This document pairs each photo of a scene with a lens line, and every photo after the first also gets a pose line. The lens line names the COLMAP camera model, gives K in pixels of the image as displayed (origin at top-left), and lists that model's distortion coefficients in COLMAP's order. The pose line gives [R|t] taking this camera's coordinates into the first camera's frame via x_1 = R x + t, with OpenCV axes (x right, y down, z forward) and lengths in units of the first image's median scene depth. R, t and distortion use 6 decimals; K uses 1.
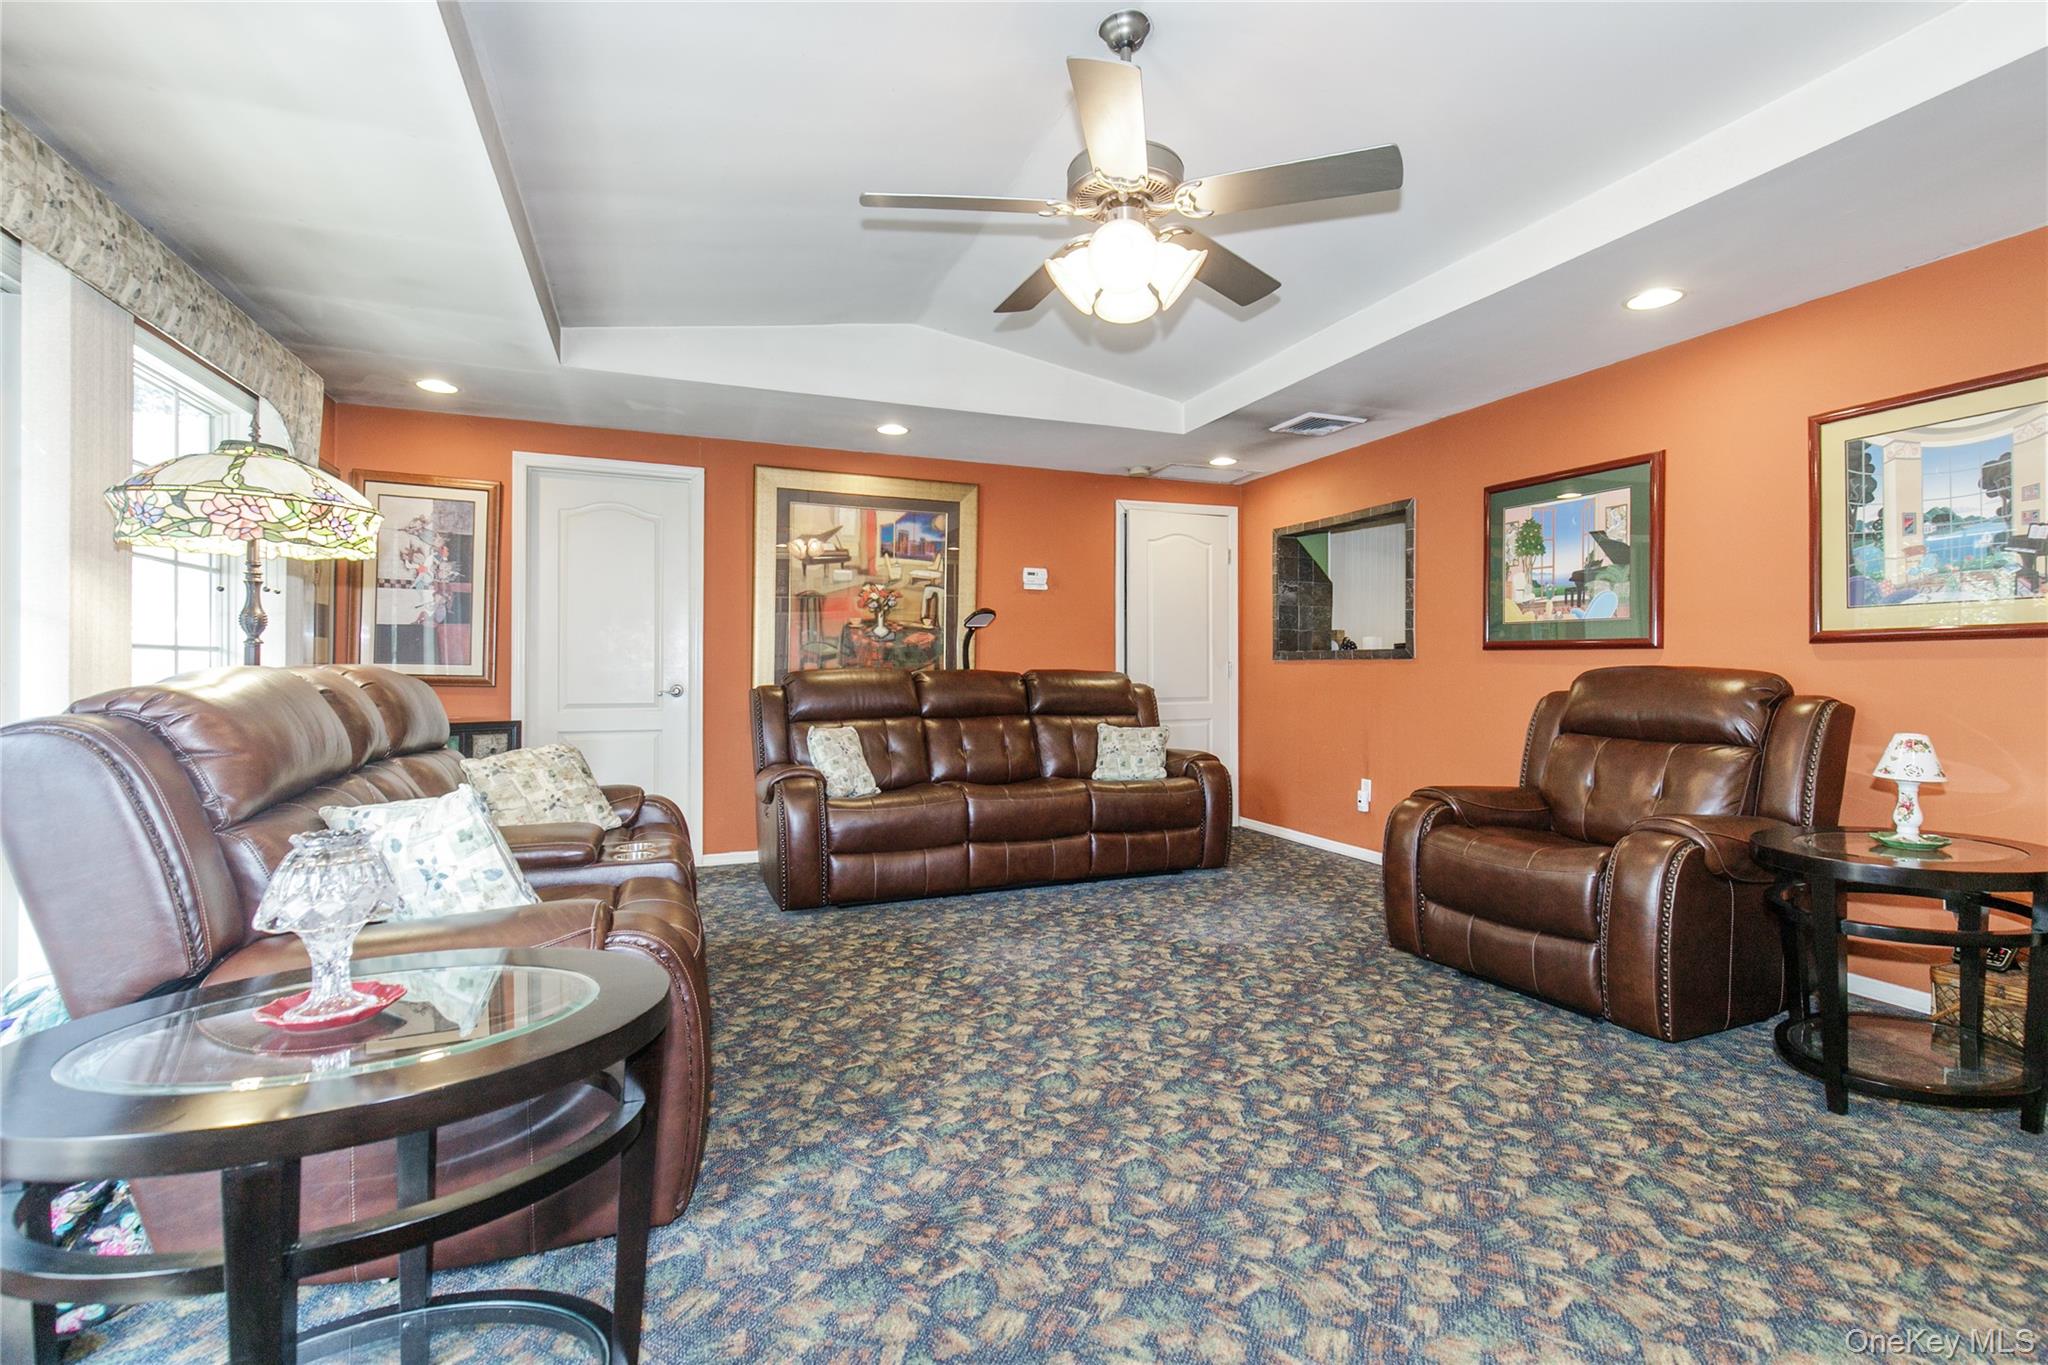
lens RADIAL K [[949.7, 0, 1075.3], [0, 949.7, 662.4], [0, 0, 1]] dist [0.008846, -0.001766]
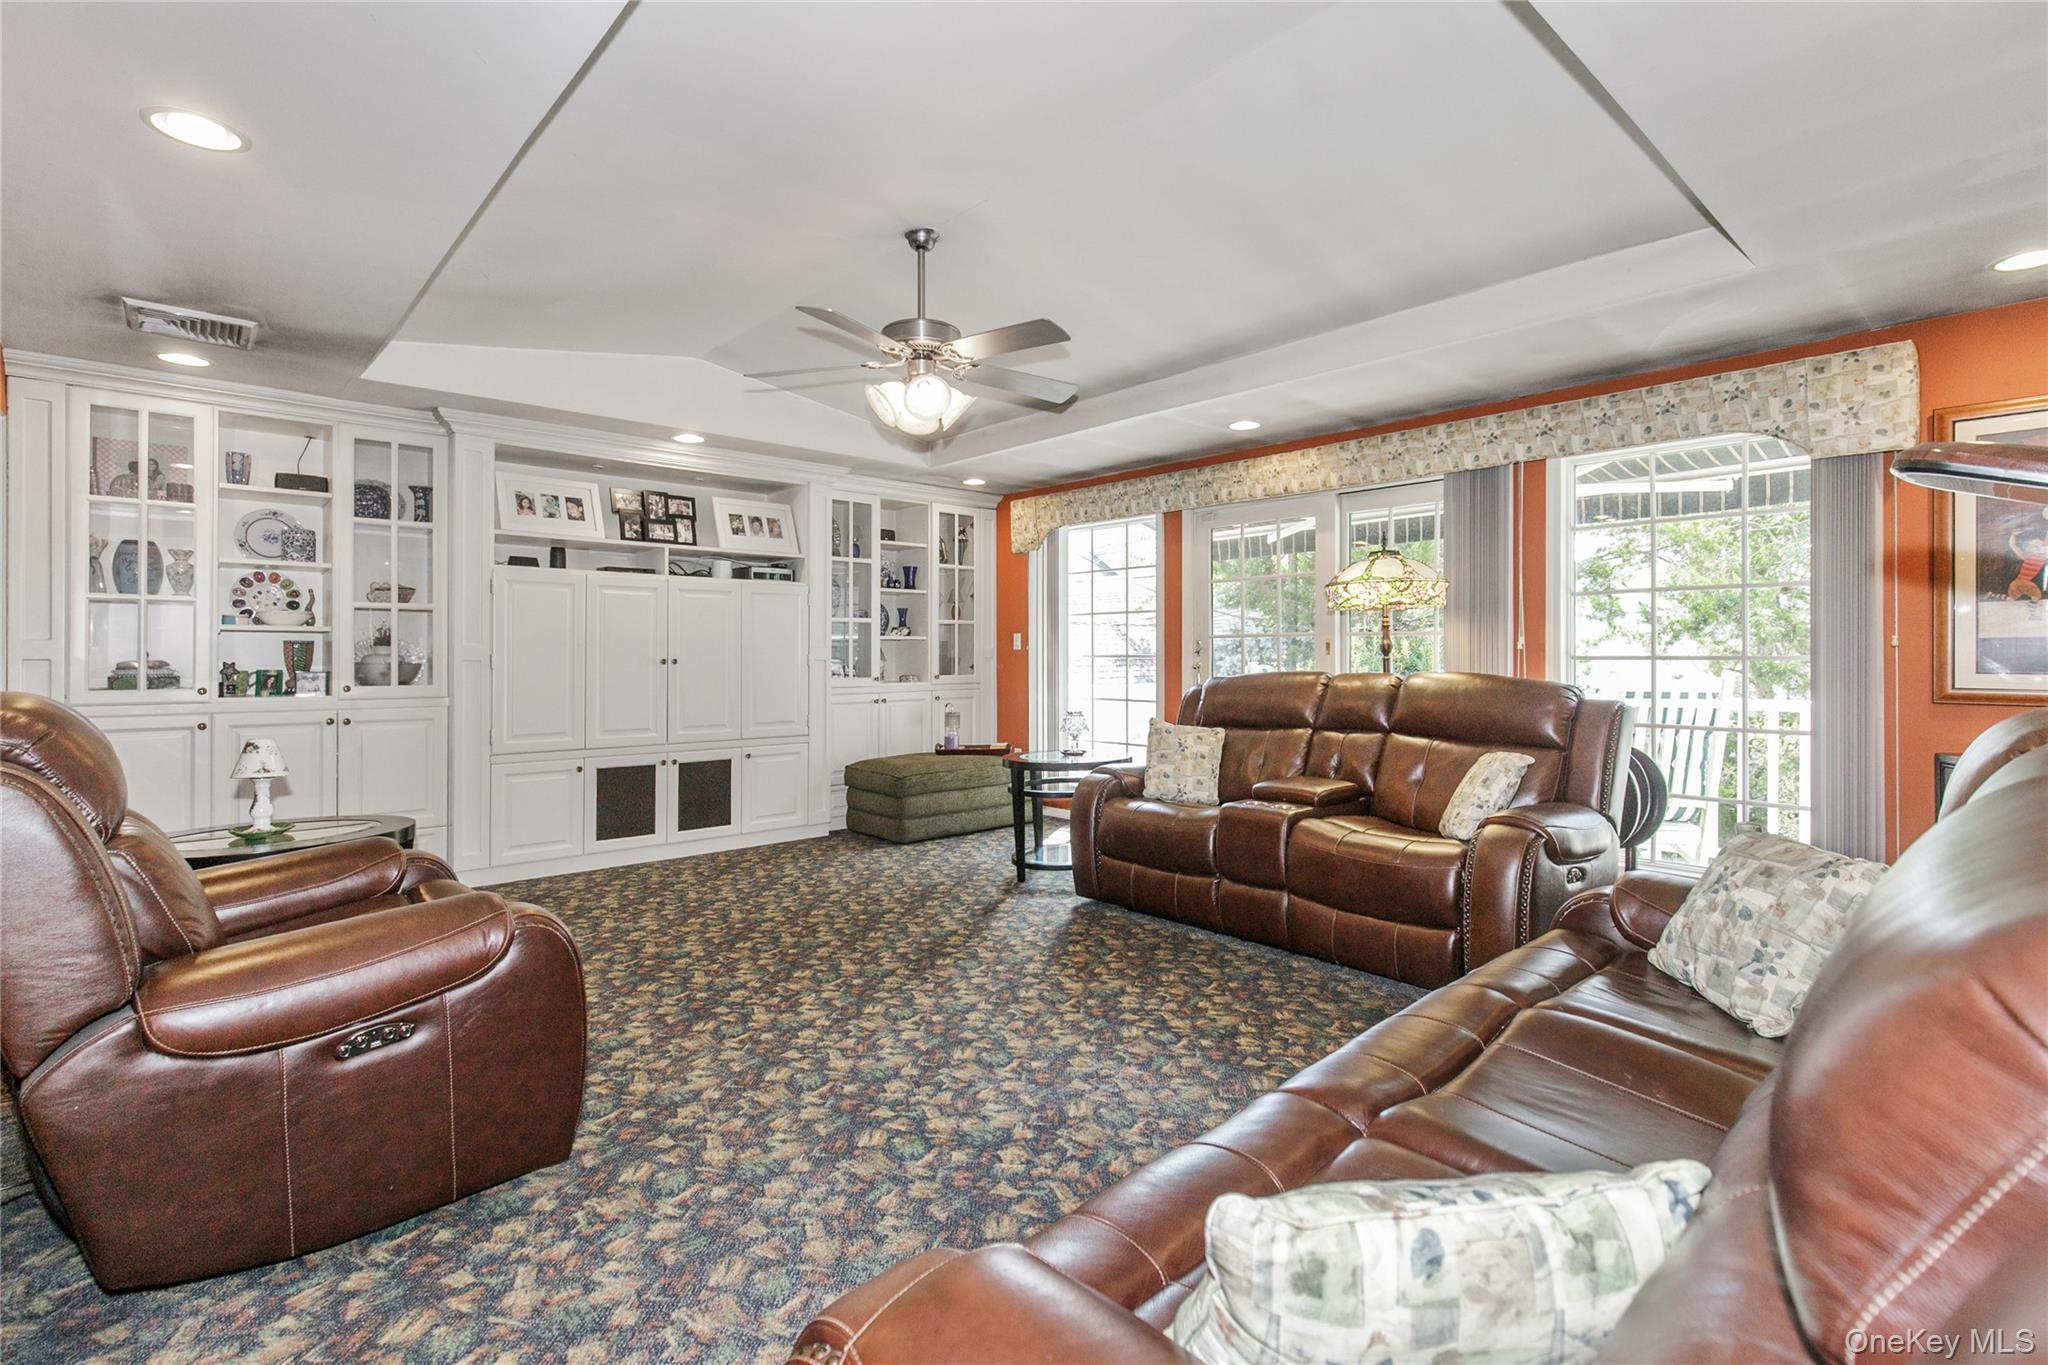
lens RADIAL K [[949.7, 0, 1003.3], [0, 949.7, 659.8], [0, 0, 1]] dist [0.008846, -0.001766]
pose [[-0.955840, 0.001514, -0.293882, 0.266242], [0.002245, 0.999995, -0.002150, -0.013343], [0.293877, -0.002715, -0.955839, 1.803767]]
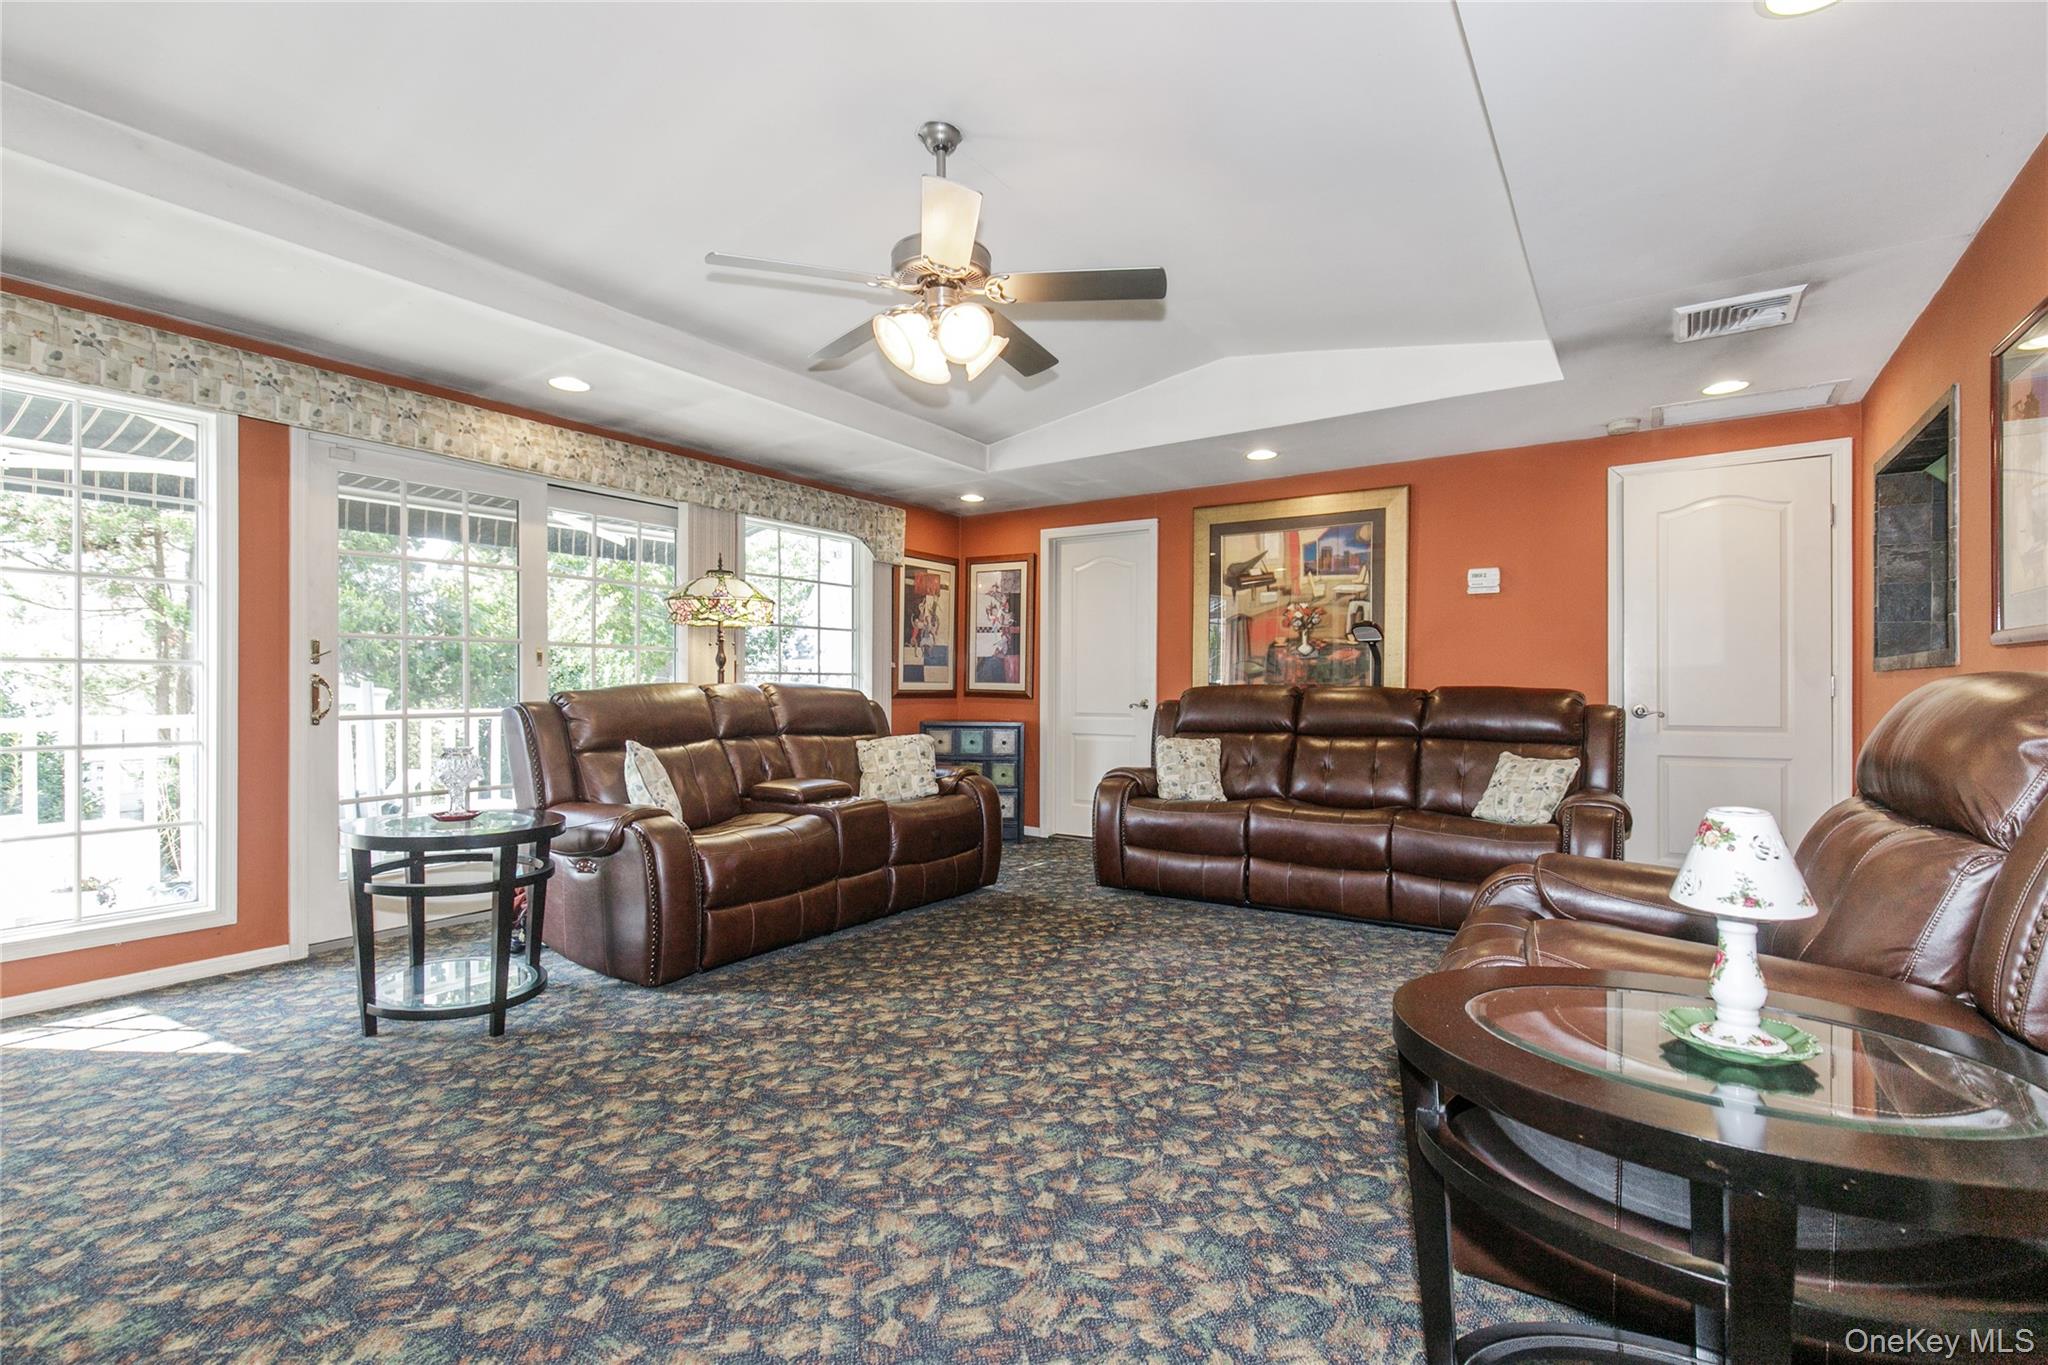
lens RADIAL K [[949.7, 0, 1041.9], [0, 949.7, 690.8], [0, 0, 1]] dist [0.008846, -0.001766]
pose [[0.544906, 0.002885, -0.838492, 0.820571], [0.004837, 0.999967, 0.006584, 0.006546], [0.838483, -0.007644, 0.544874, 0.348326]]
